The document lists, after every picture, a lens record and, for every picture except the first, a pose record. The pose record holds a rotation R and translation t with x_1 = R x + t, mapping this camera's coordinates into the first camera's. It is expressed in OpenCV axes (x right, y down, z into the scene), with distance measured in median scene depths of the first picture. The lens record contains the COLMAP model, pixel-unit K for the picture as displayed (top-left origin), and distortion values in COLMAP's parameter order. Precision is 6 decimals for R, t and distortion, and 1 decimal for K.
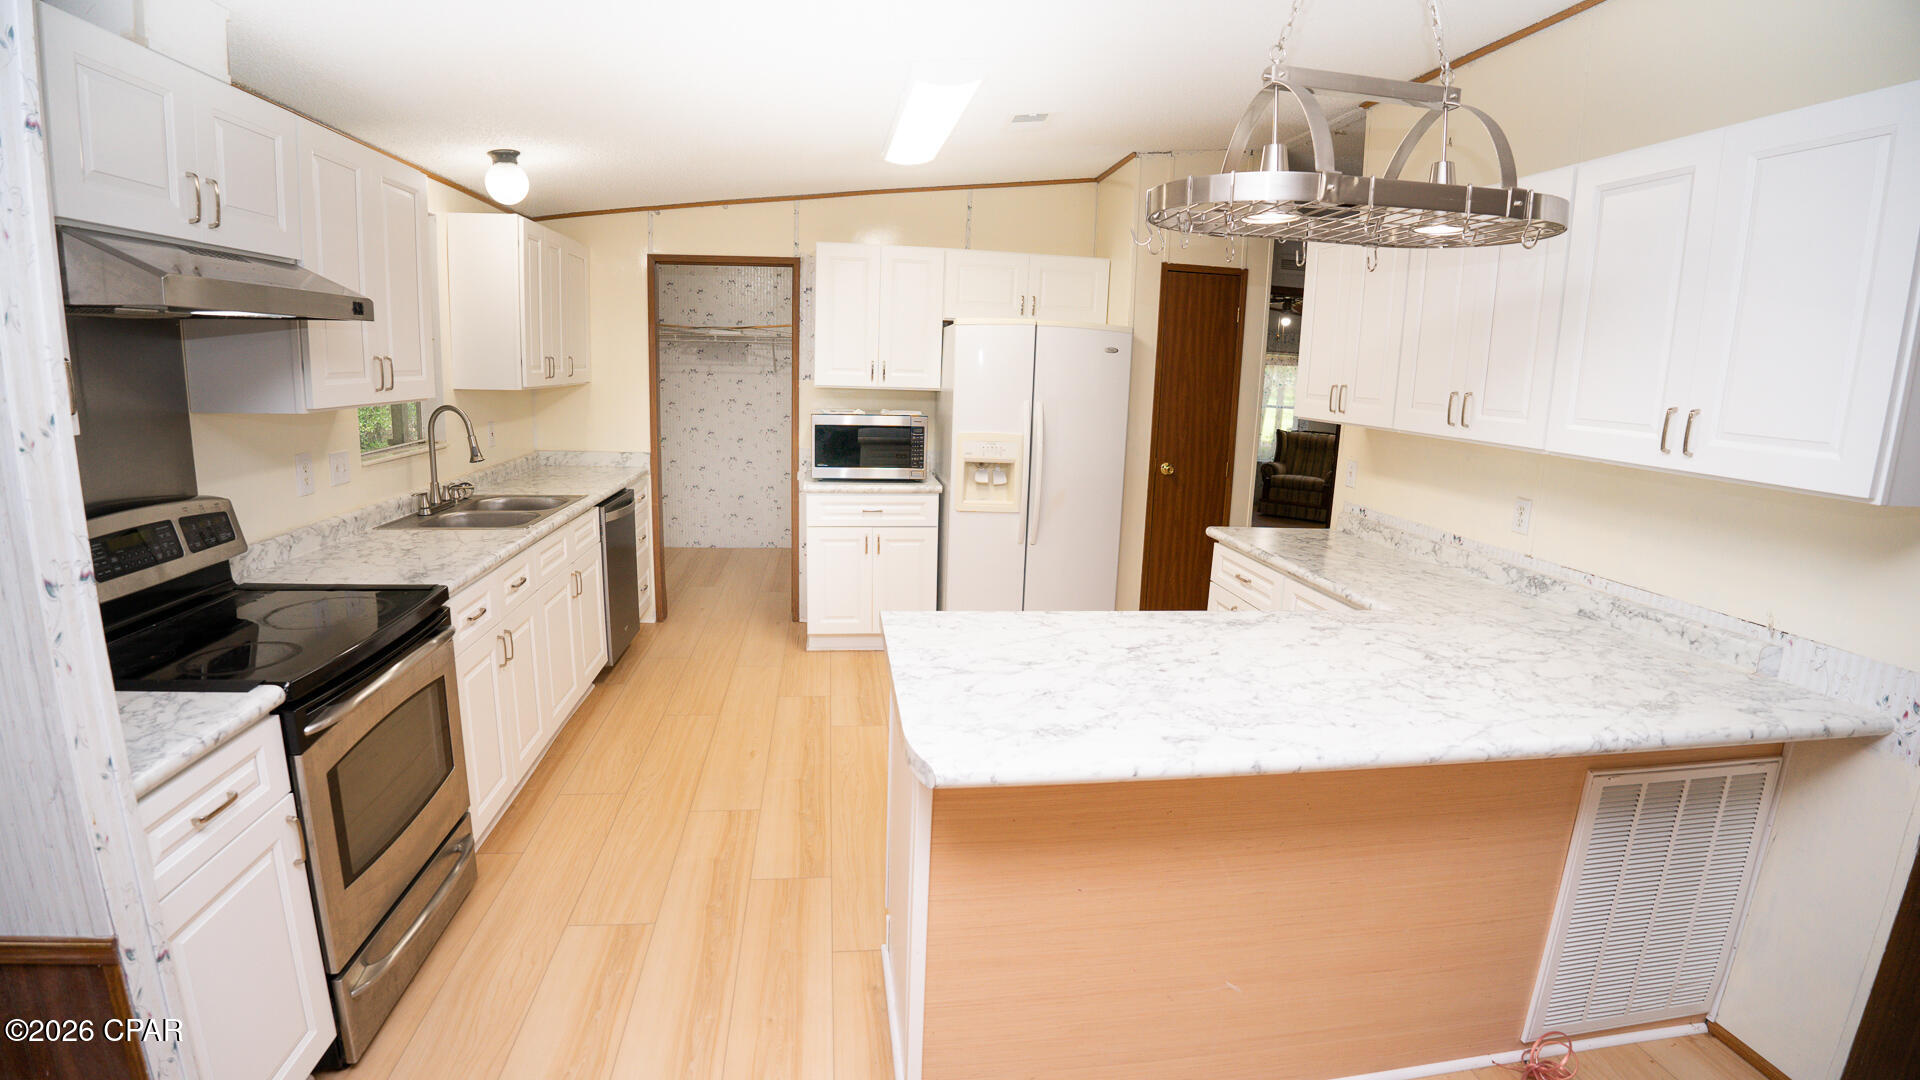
lens RADIAL K [[881.5, 0, 956.5], [0, 881.5, 544.1], [0, 0, 1]] dist [-0.103533, 0.017545]
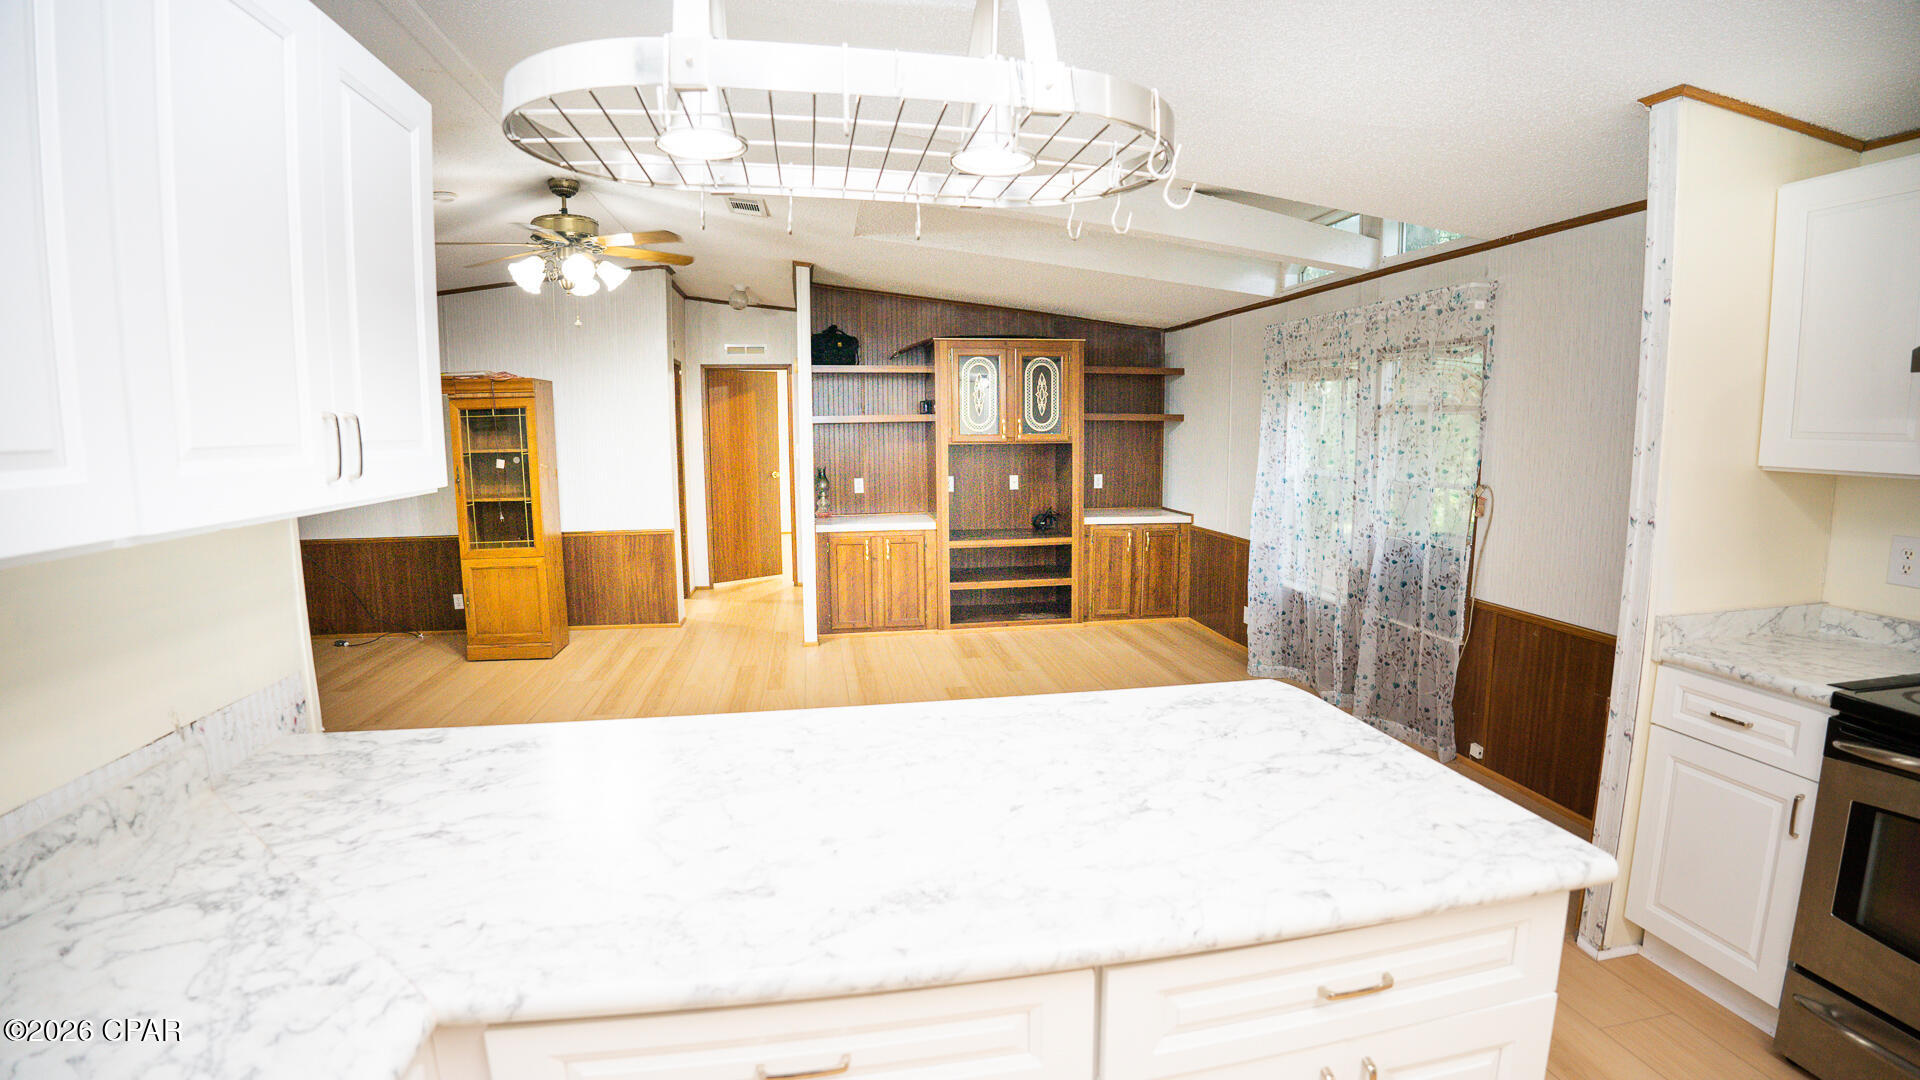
lens RADIAL K [[881.5, 0, 957.5], [0, 881.5, 541.7], [0, 0, 1]] dist [-0.103533, 0.017545]
pose [[-0.999290, -0.023262, -0.029650, 0.341262], [-0.031633, 0.945392, 0.324396, -0.261860], [0.020484, 0.325103, -0.945457, 1.458509]]
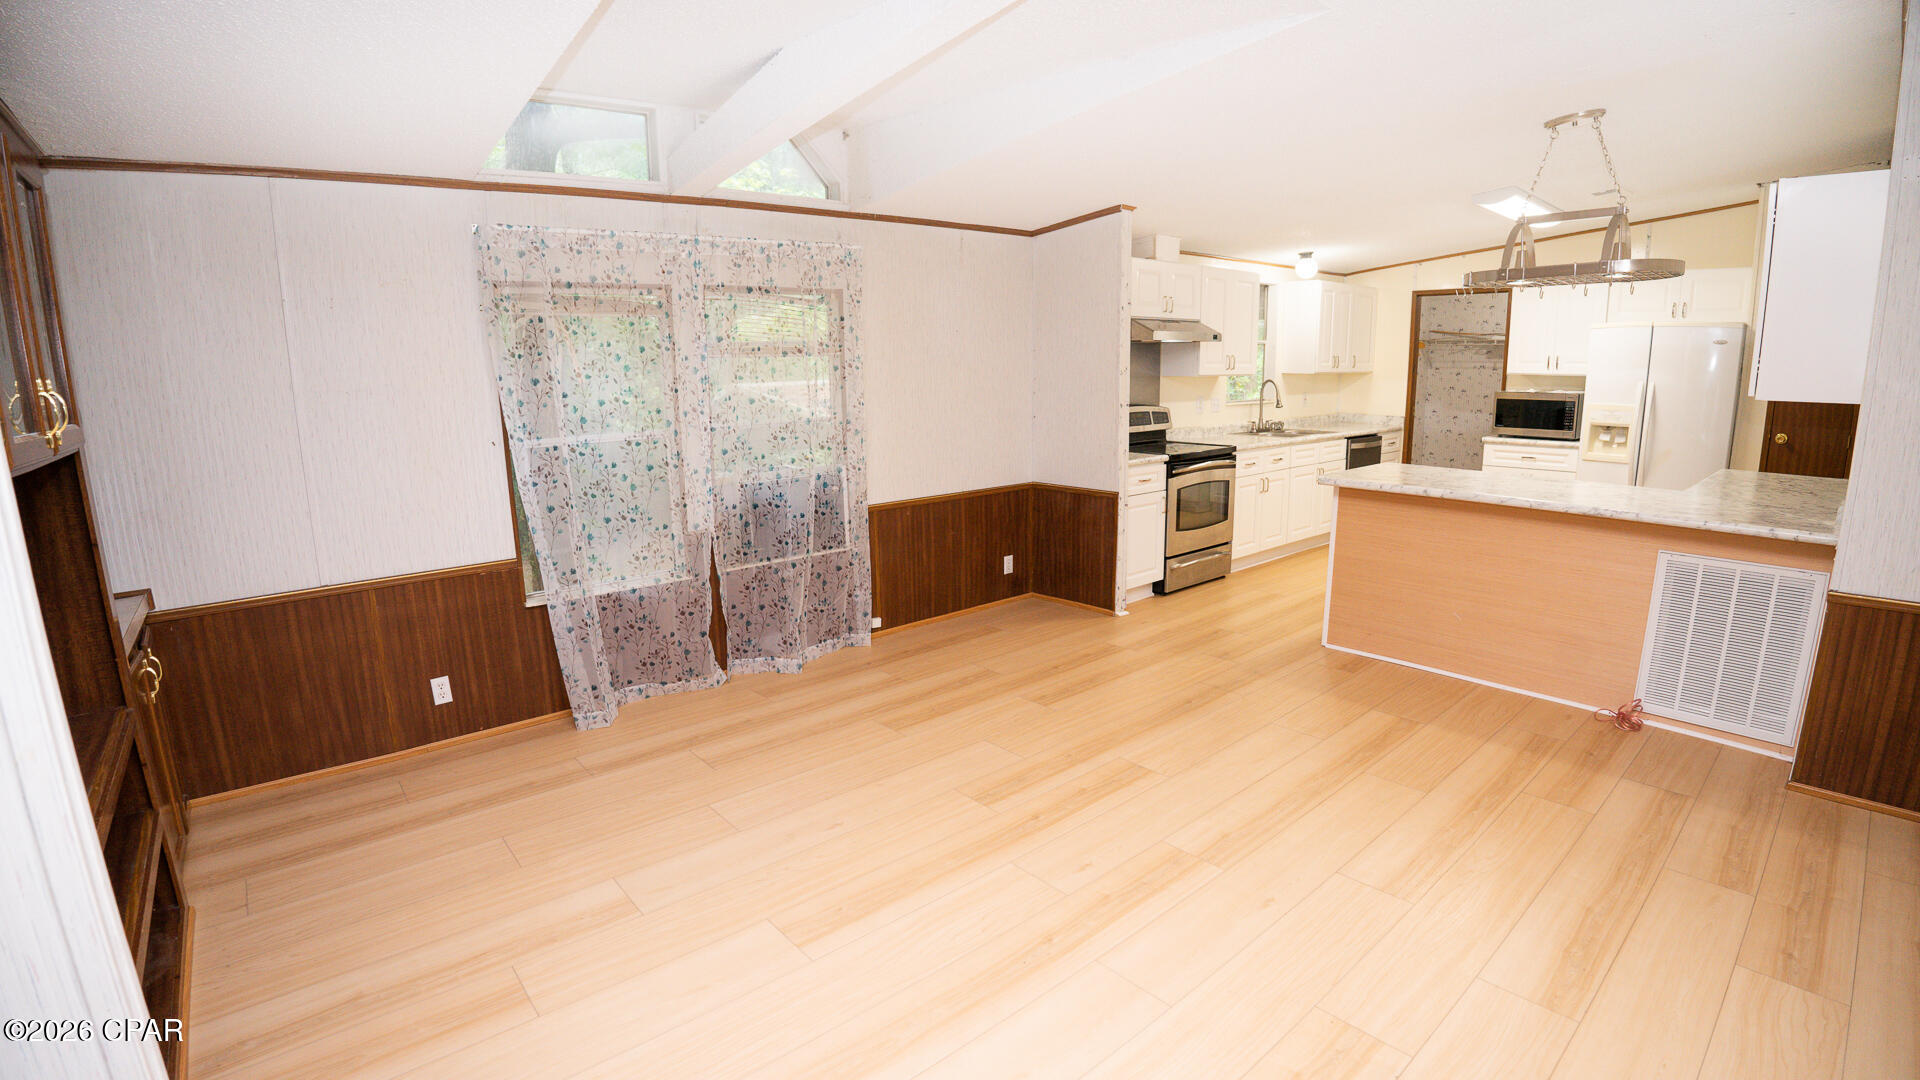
lens RADIAL K [[881.5, 0, 981.4], [0, 881.5, 535.5], [0, 0, 1]] dist [-0.103533, 0.017545]
pose [[0.557418, 0.121797, -0.821249, 1.224747], [-0.135869, 0.989227, 0.054489, 0.295989], [0.819039, 0.081209, 0.567962, -1.145922]]
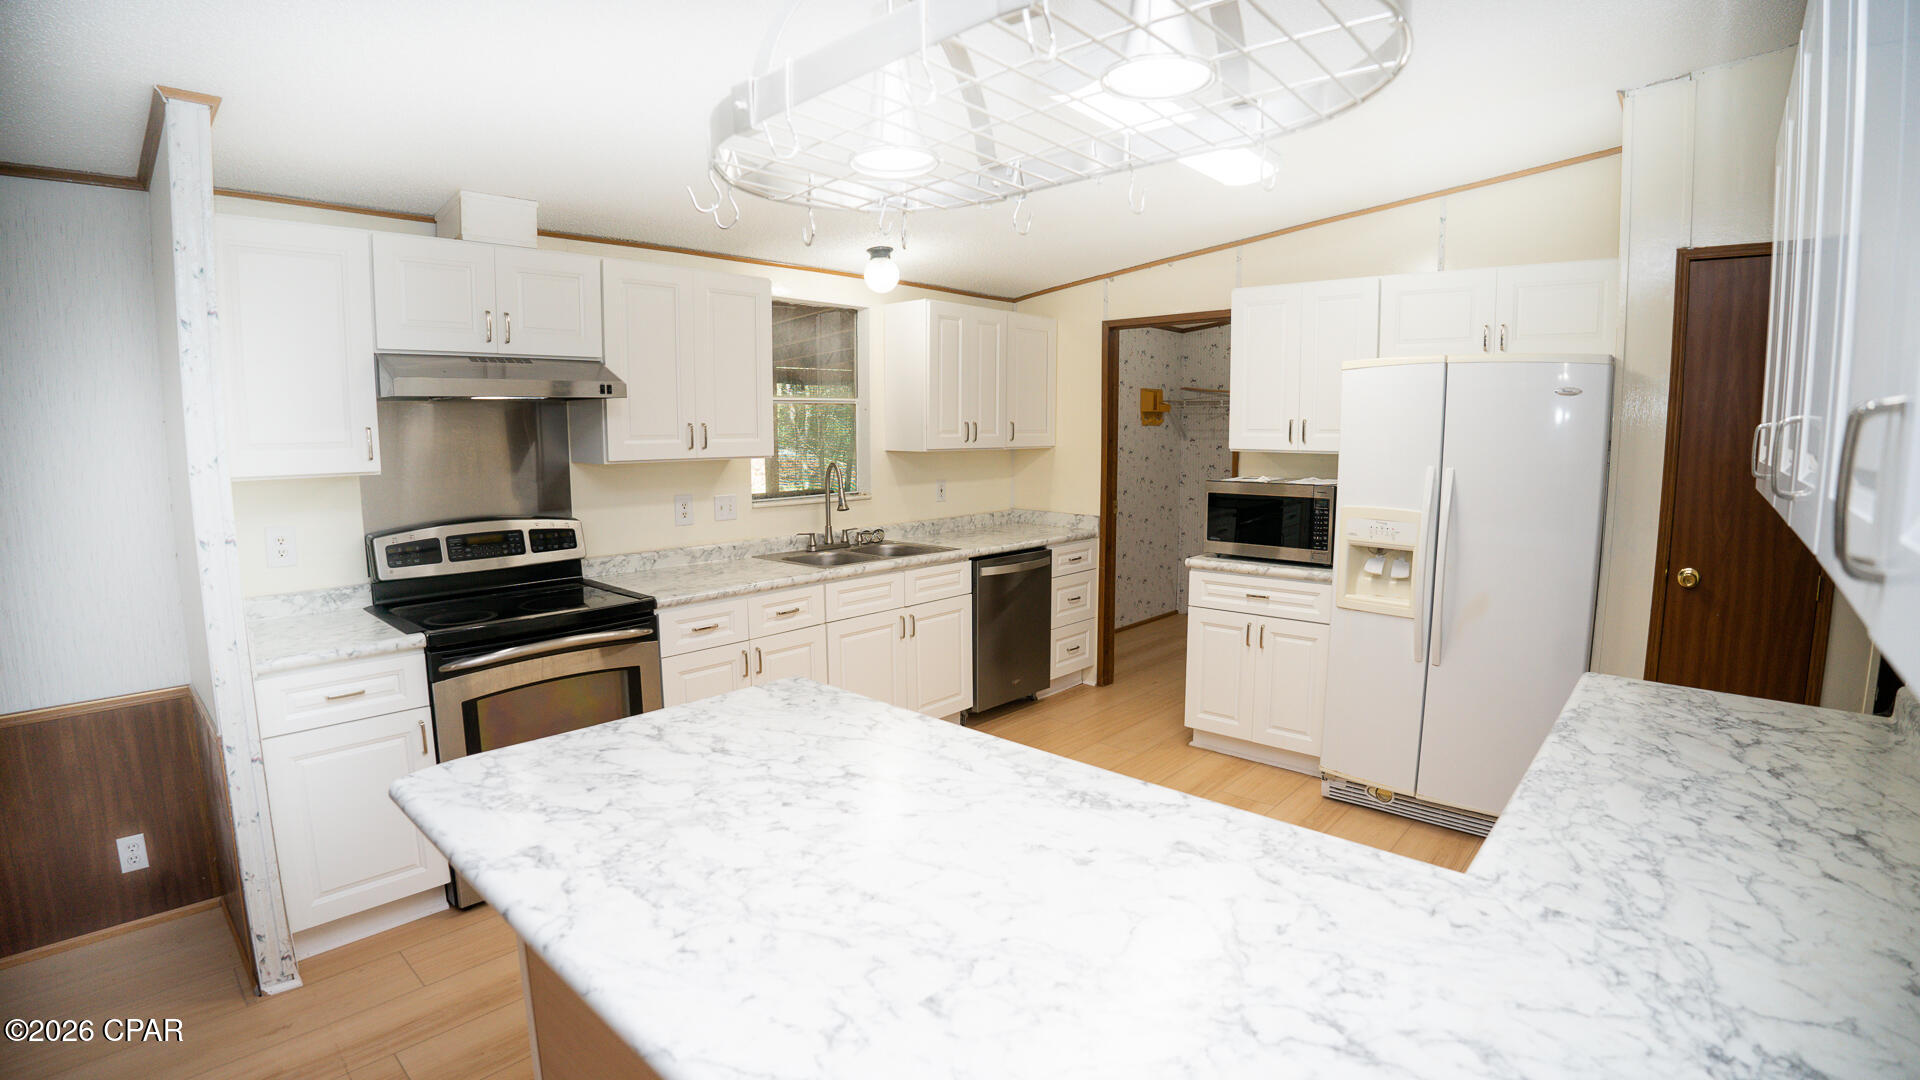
lens RADIAL K [[881.5, 0, 964.8], [0, 881.5, 546.9], [0, 0, 1]] dist [-0.103533, 0.017545]
pose [[0.643594, 0.067102, -0.762420, 0.770616], [-0.128707, 0.991452, -0.021388, -0.066303], [0.754467, 0.111894, 0.646729, 0.534788]]
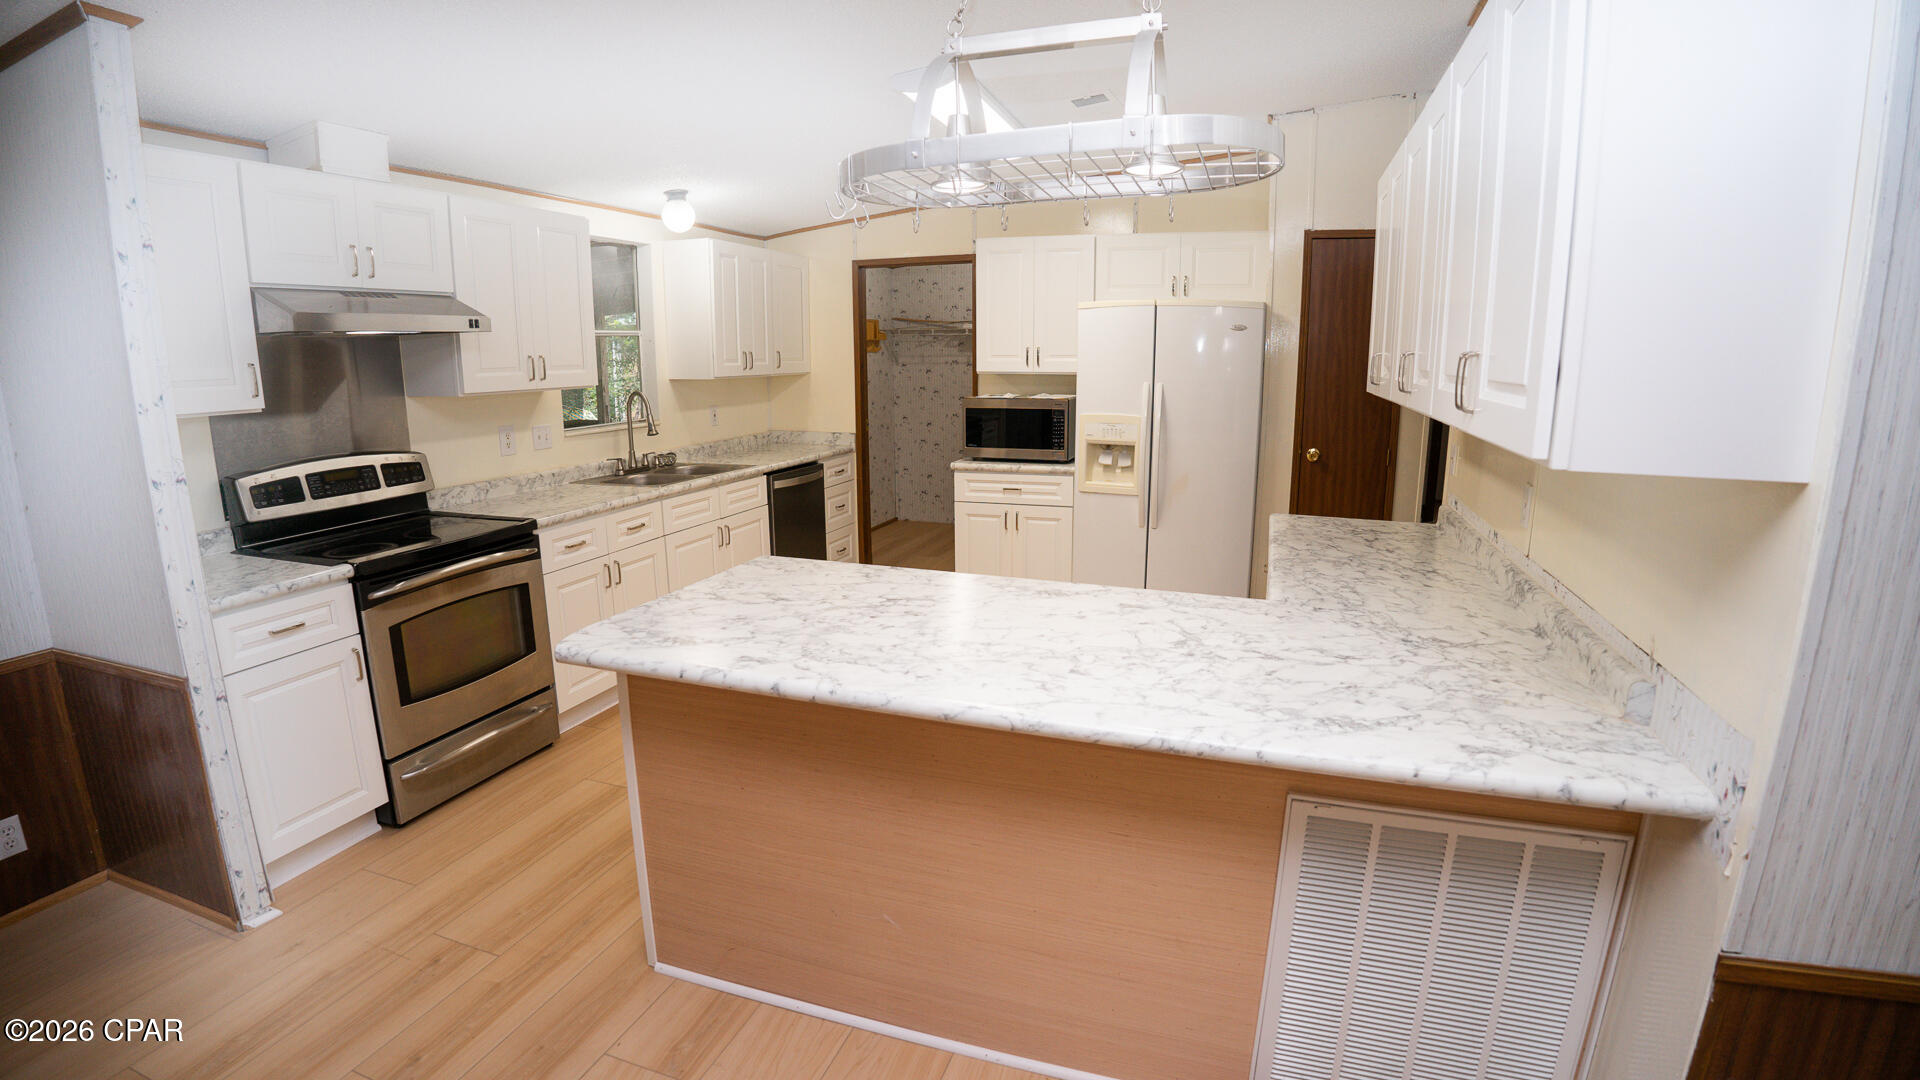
lens RADIAL K [[881.5, 0, 959.0], [0, 881.5, 542.8], [0, 0, 1]] dist [-0.103533, 0.017545]
pose [[0.889692, 0.060272, -0.452566, 0.716426], [-0.058058, 0.998136, 0.018796, 0.022303], [0.452855, 0.009553, 0.891533, 0.062463]]
